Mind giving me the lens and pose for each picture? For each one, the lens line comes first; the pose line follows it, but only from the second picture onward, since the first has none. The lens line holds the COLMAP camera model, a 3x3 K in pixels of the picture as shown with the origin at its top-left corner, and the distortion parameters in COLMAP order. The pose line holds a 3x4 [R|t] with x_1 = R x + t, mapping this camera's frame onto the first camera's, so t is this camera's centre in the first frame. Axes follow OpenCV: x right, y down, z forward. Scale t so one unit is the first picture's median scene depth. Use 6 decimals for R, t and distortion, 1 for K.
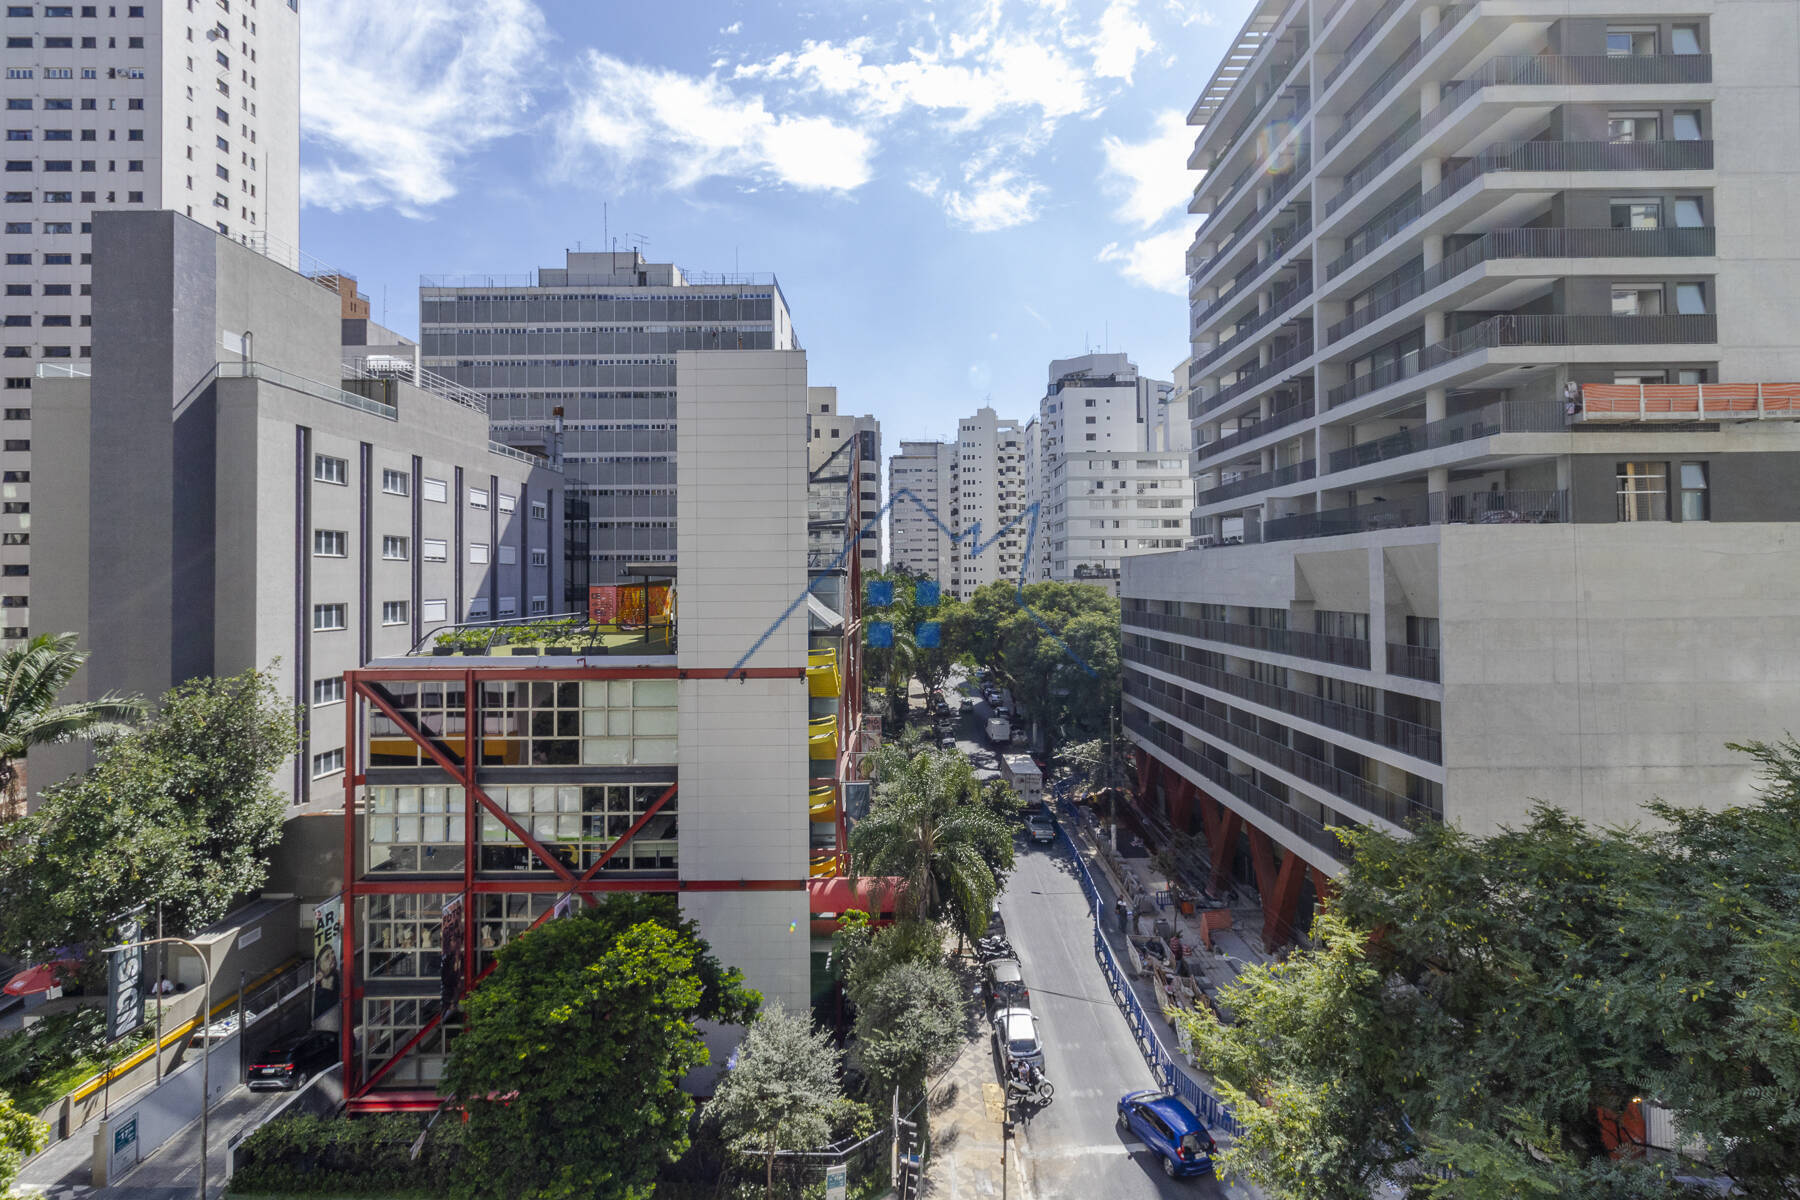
lens RADIAL K [[906.7, 0, 865.2], [0, 906.7, 574.4], [0, 0, 1]] dist [0.005068, -0.000895]
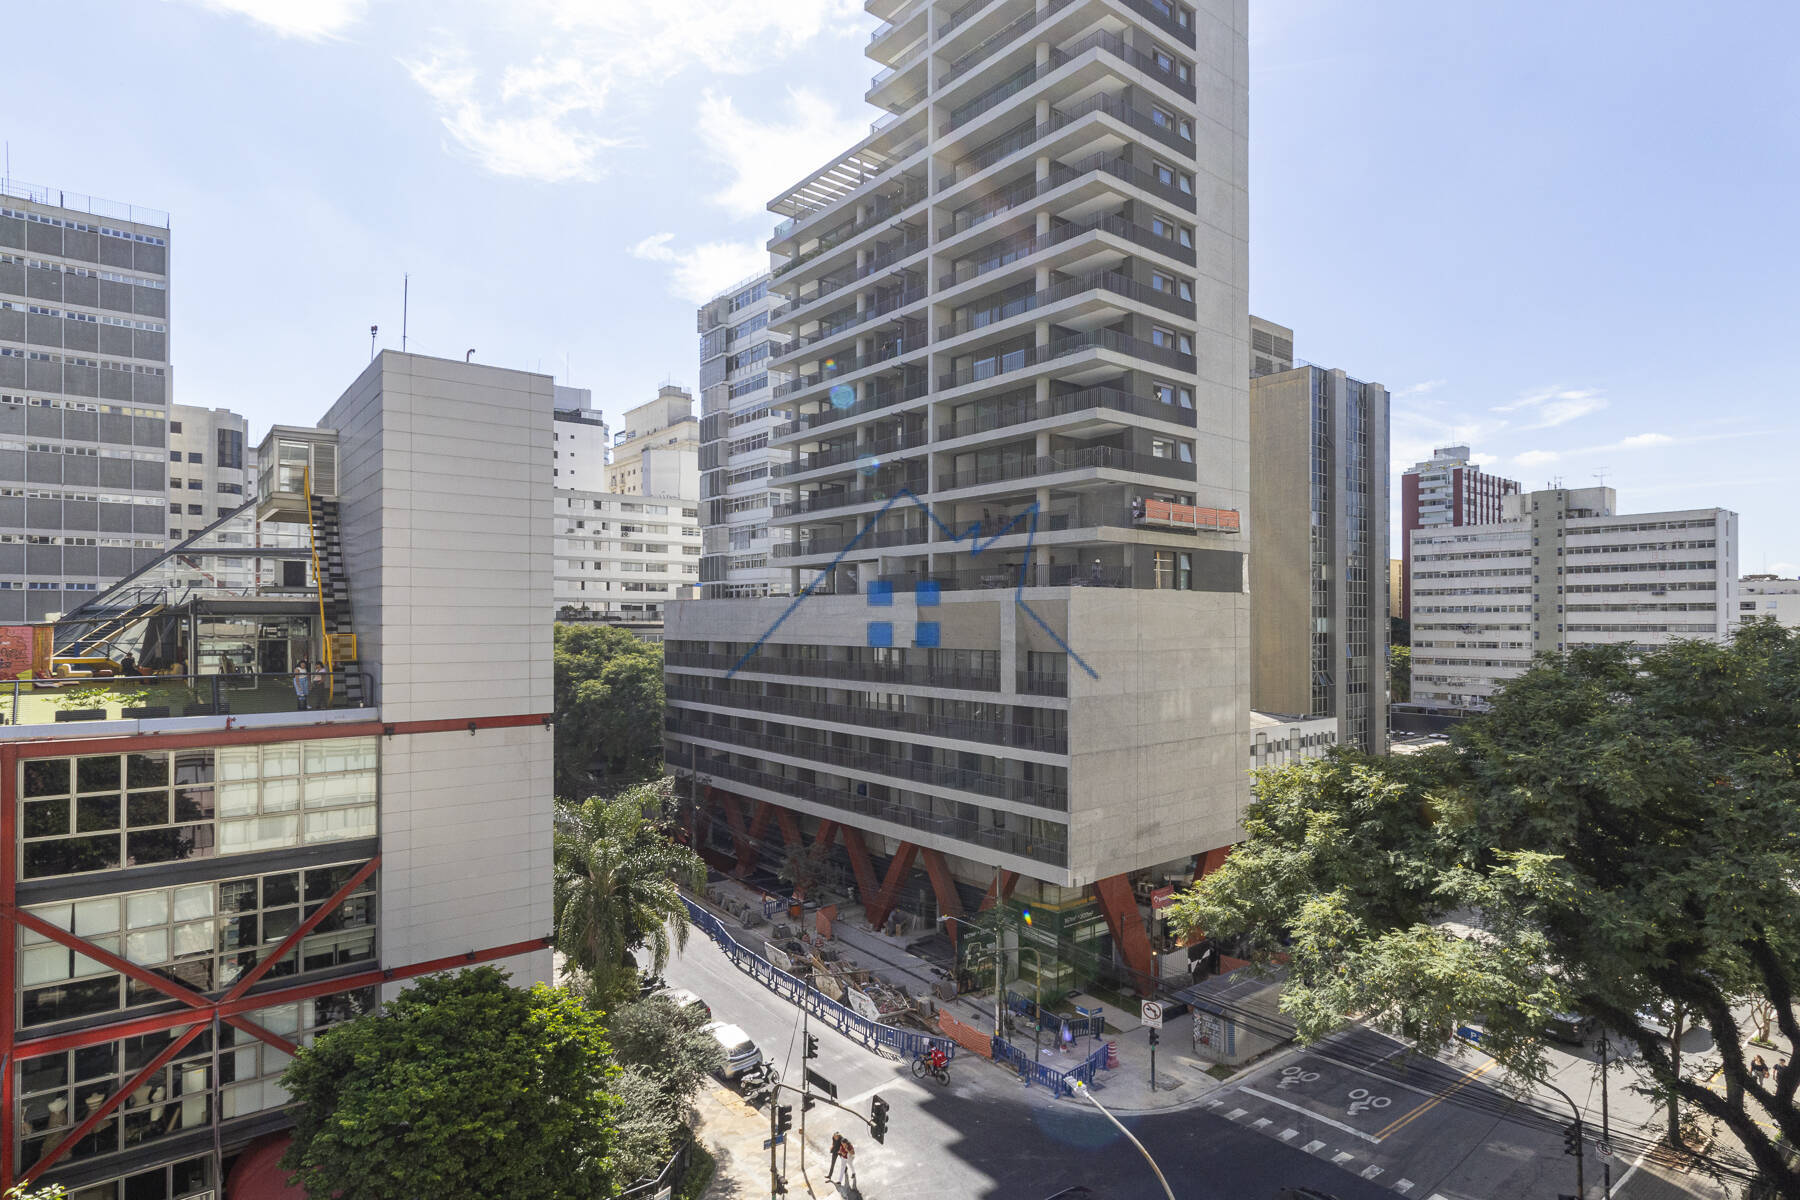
lens RADIAL K [[906.7, 0, 932.1], [0, 906.7, 629.6], [0, 0, 1]] dist [0.005068, -0.000895]
pose [[0.782166, 0.003556, 0.623060, -0.326483], [-0.012020, 0.999884, 0.009383, 0.001847], [-0.622954, -0.014828, 0.782118, 0.011539]]
